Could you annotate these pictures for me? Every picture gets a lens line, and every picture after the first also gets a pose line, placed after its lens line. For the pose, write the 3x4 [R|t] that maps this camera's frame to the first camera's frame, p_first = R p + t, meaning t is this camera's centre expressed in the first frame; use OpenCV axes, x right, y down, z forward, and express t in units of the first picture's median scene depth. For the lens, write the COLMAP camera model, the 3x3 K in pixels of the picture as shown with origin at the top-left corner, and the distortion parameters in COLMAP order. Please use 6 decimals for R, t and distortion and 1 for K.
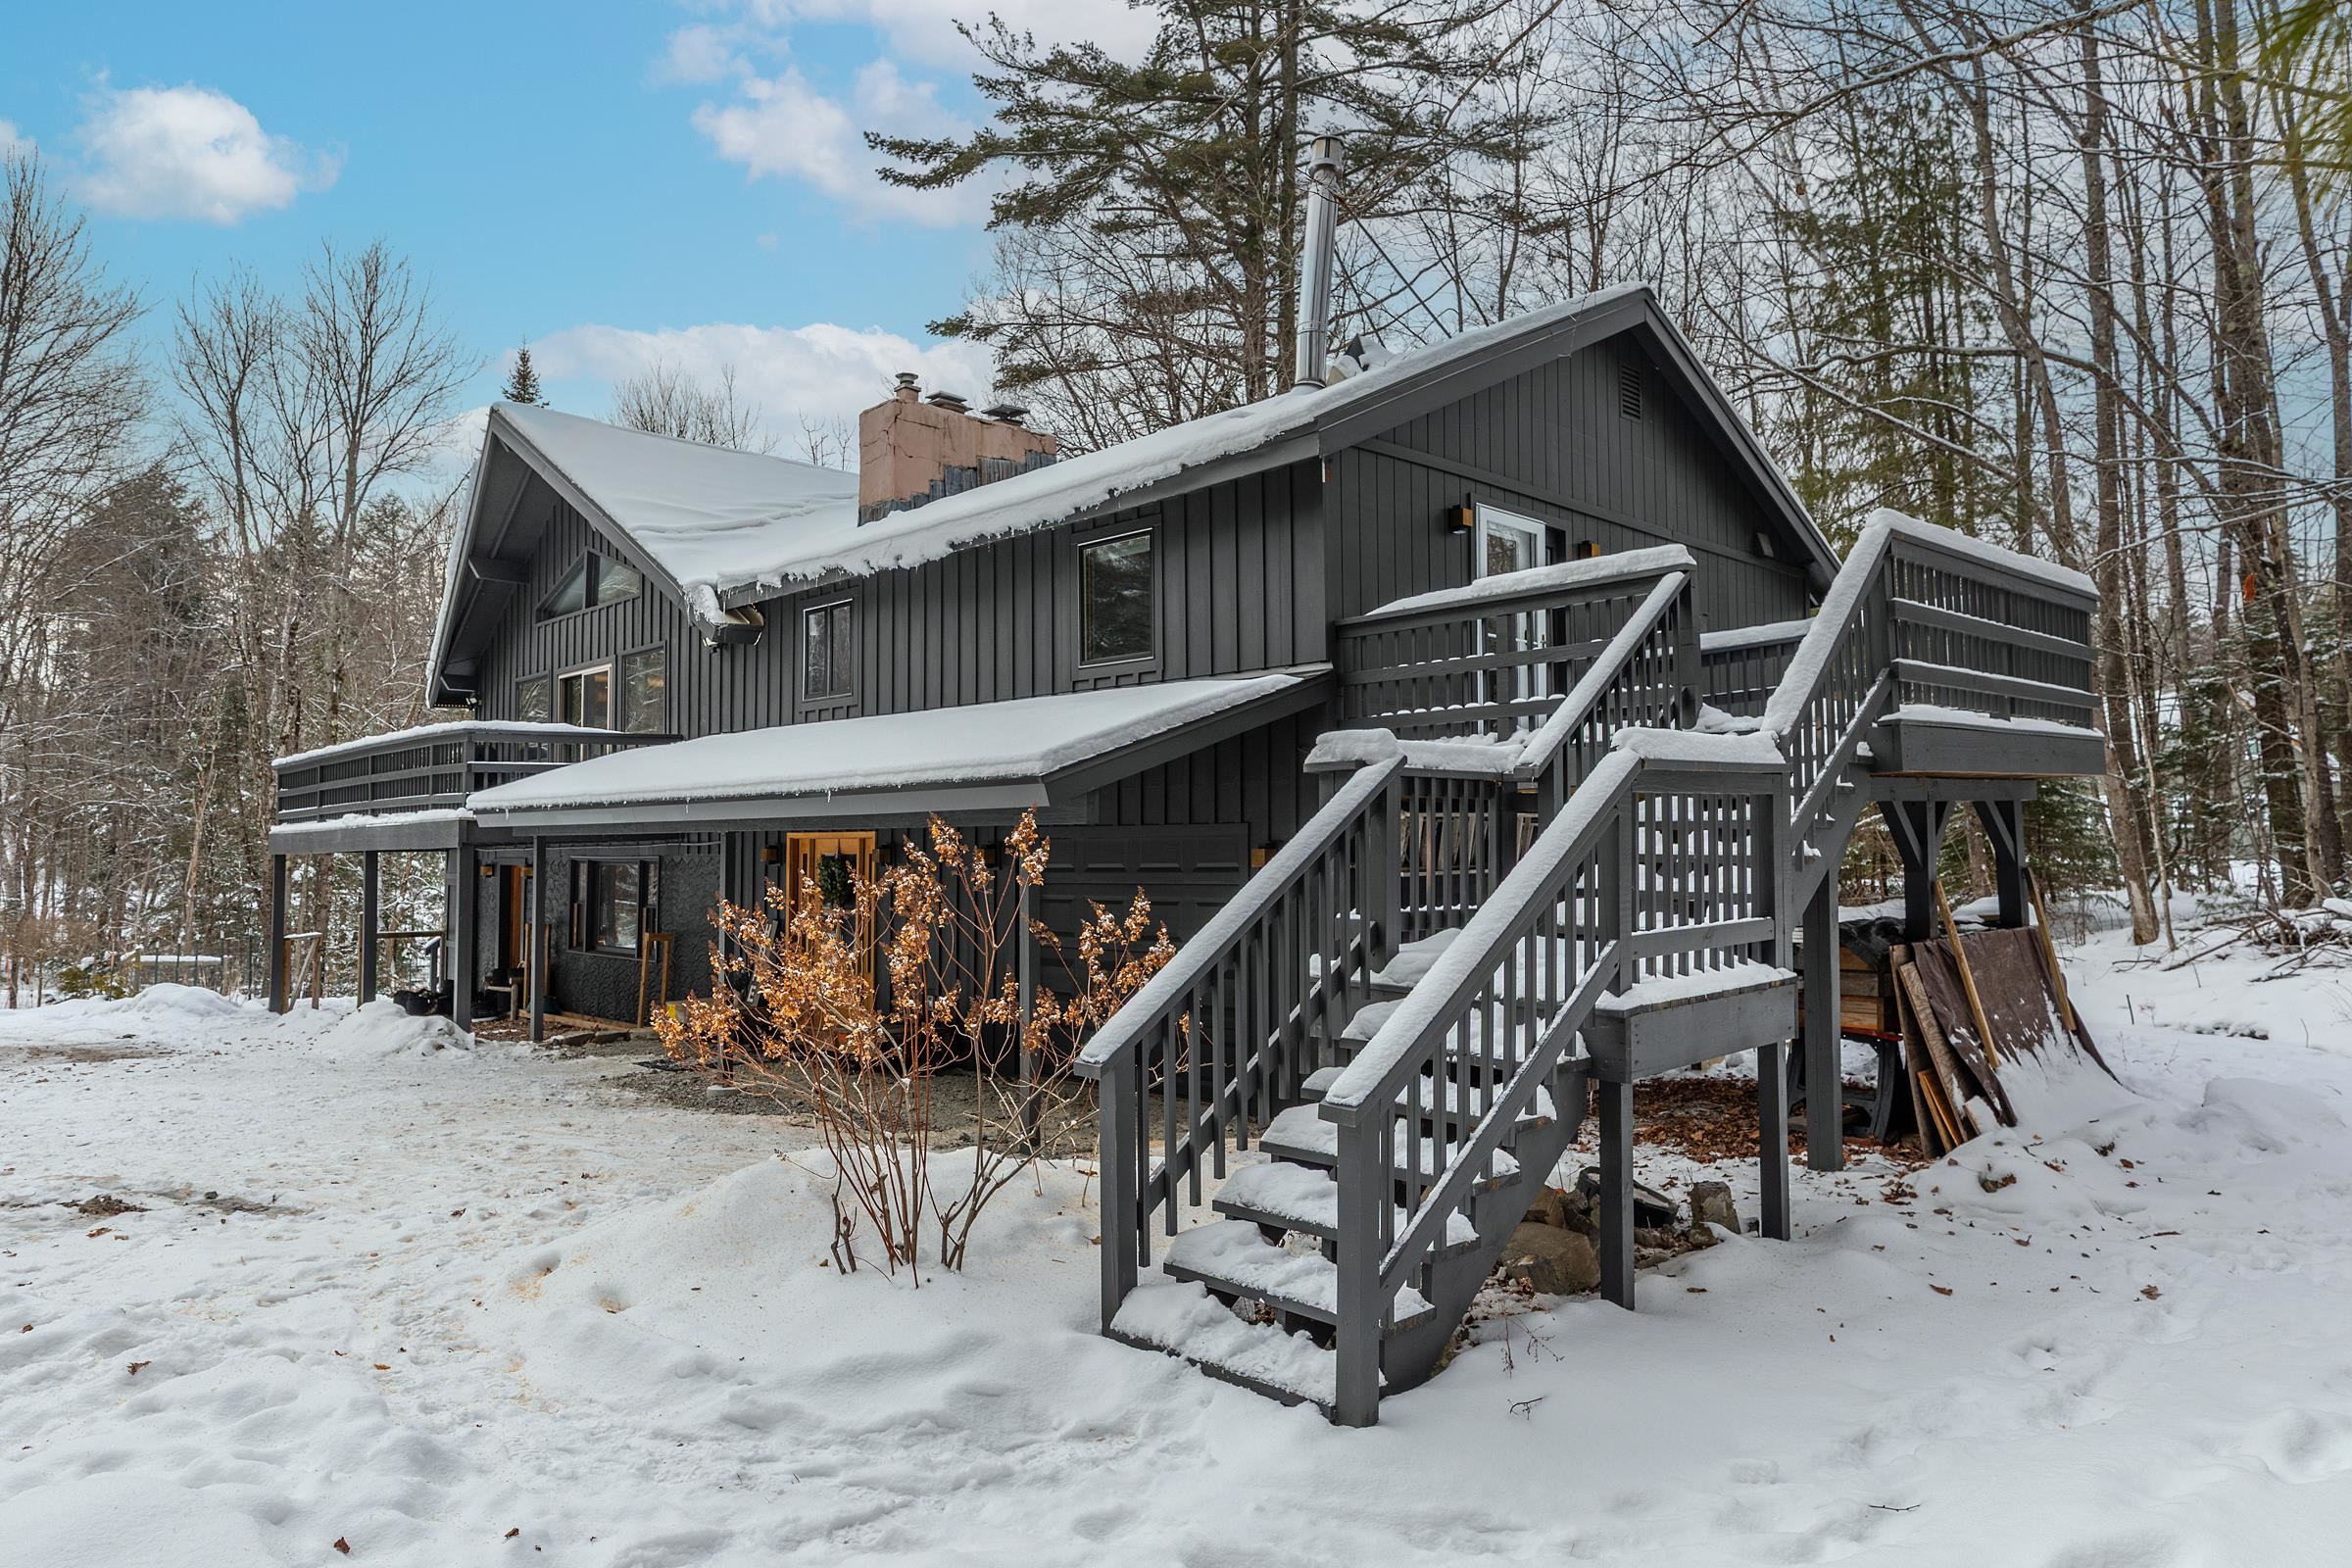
lens RADIAL K [[1486.3, 0, 1176.0], [0, 1486.3, 784.0], [0, 0, 1]] dist [-0.004370, -0.000809]
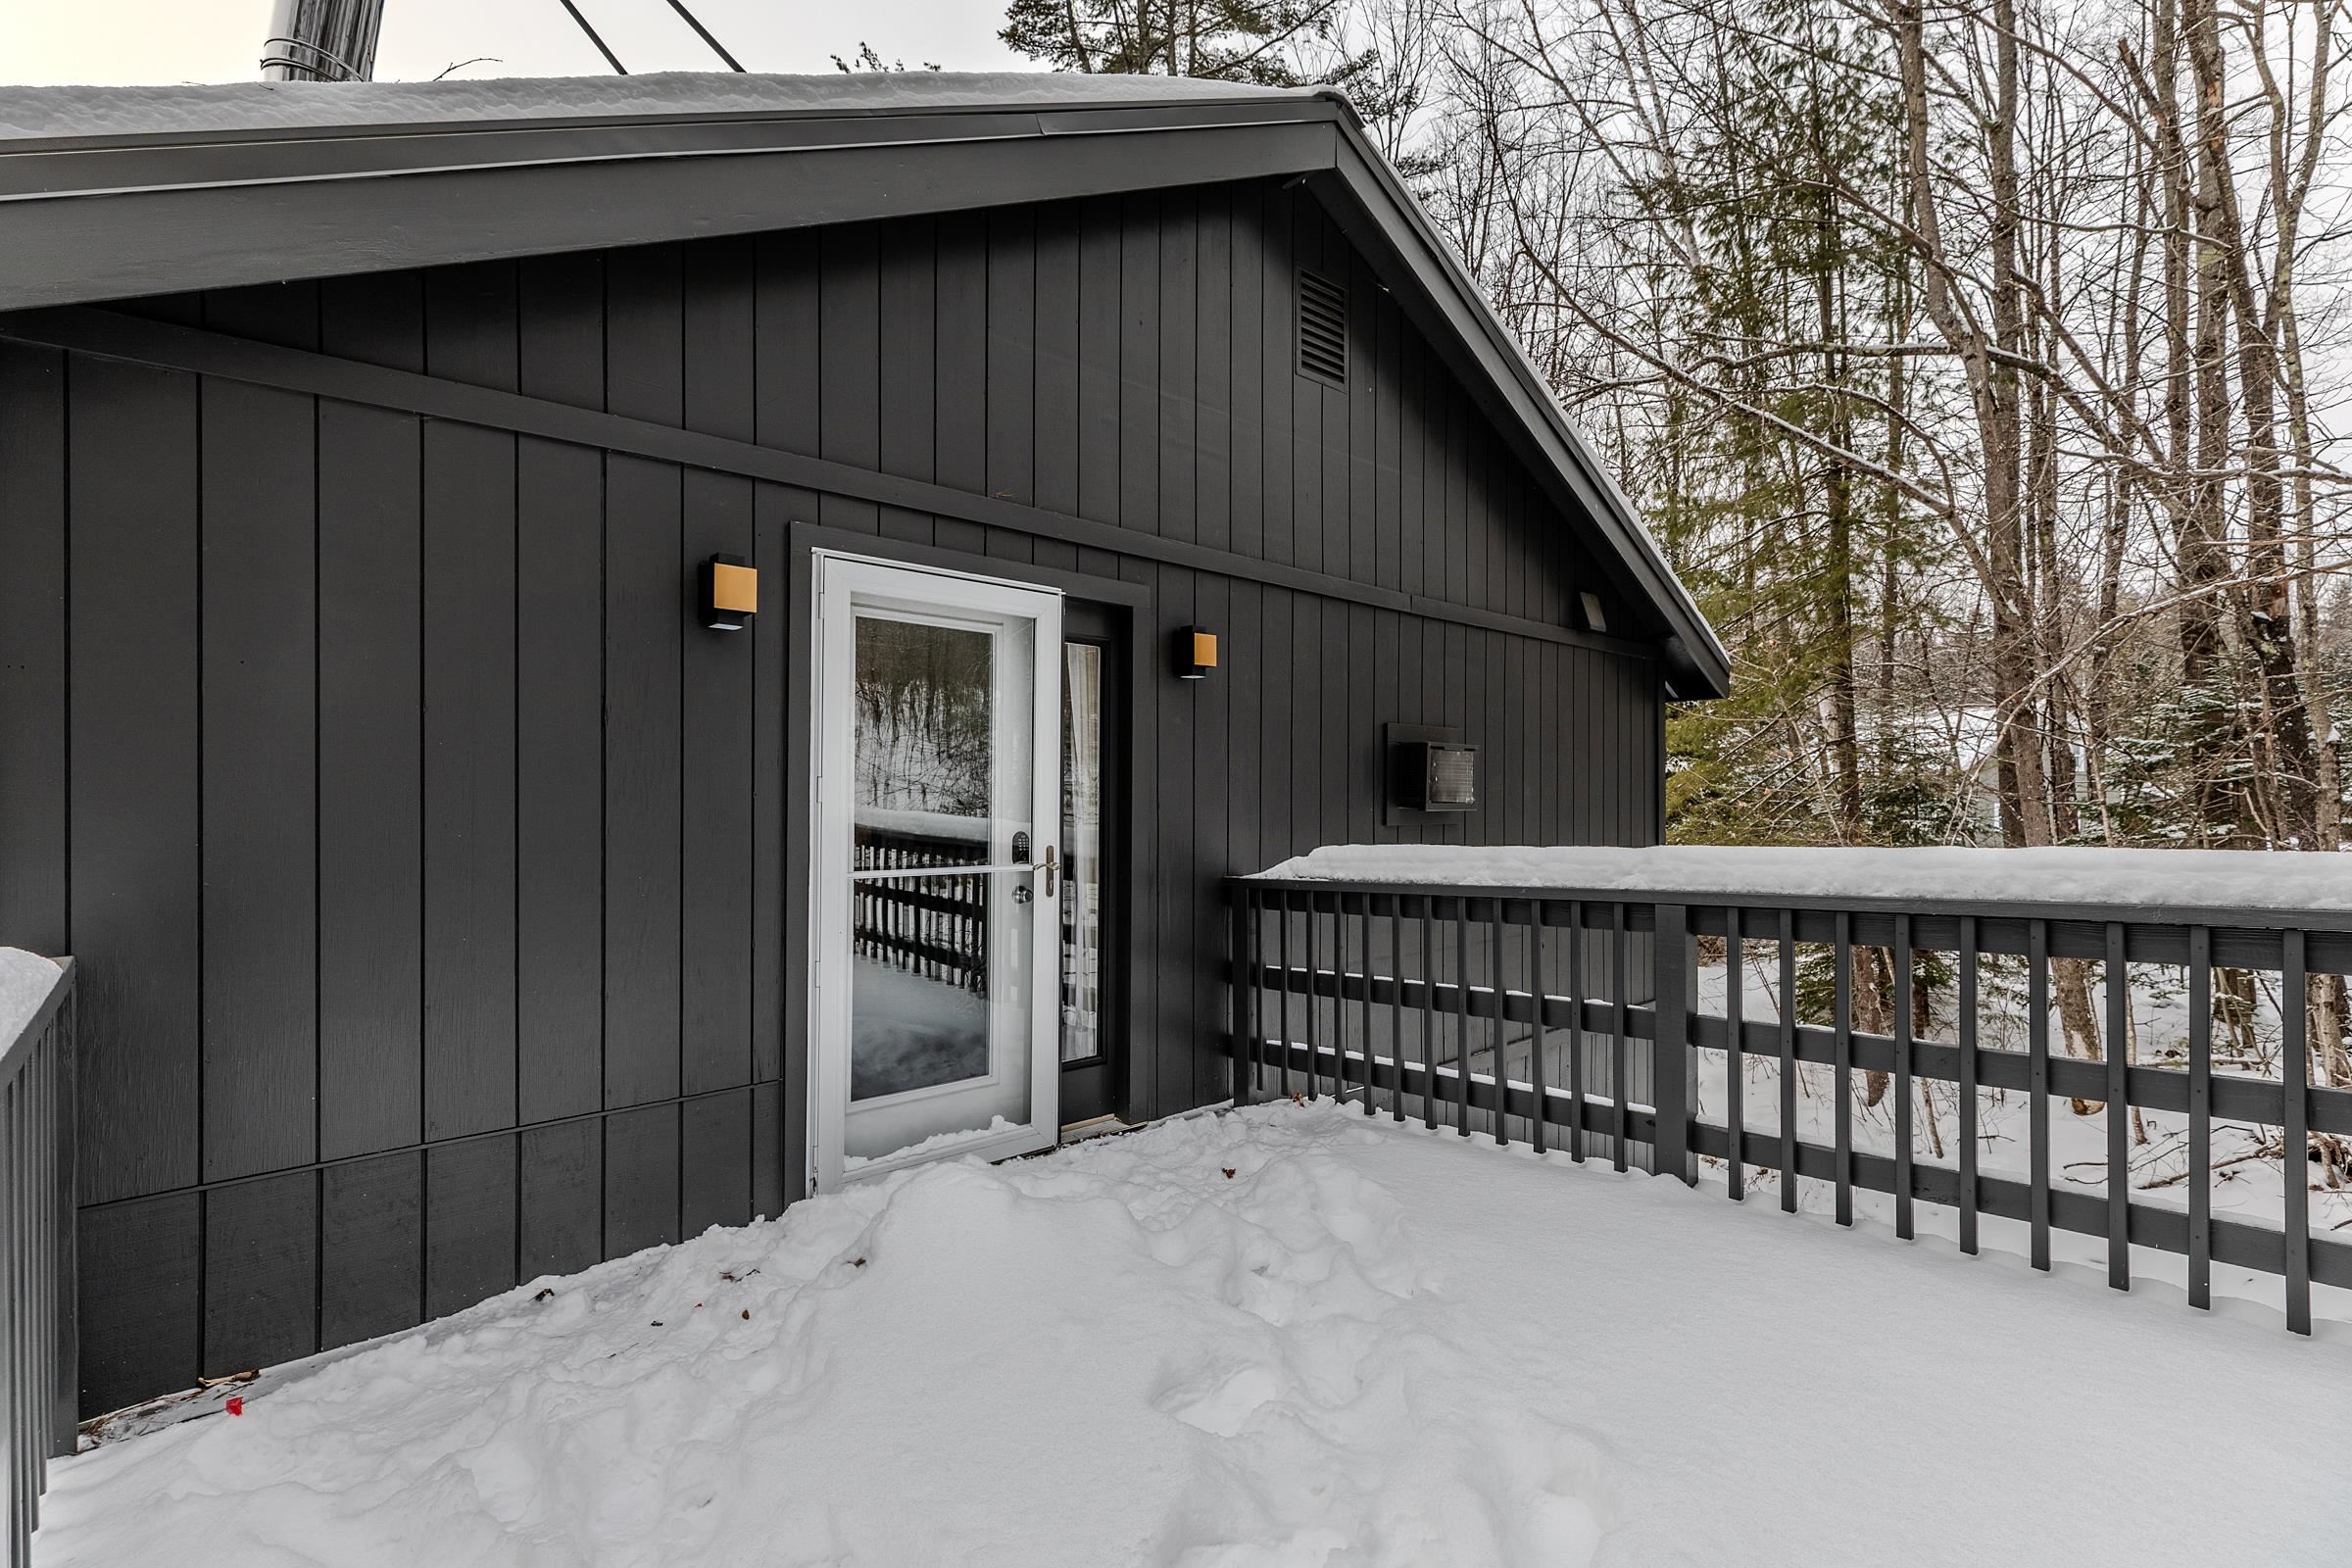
lens RADIAL K [[1093.1, 0, 1176.0], [0, 1093.1, 784.0], [0, 0, 1]] dist [0.001148, 0.000144]
pose [[0.999785, 0.010340, -0.017952, 0.169385], [-0.009610, 0.999140, 0.040325, -0.077309], [0.018353, -0.040144, 0.999025, 0.394109]]
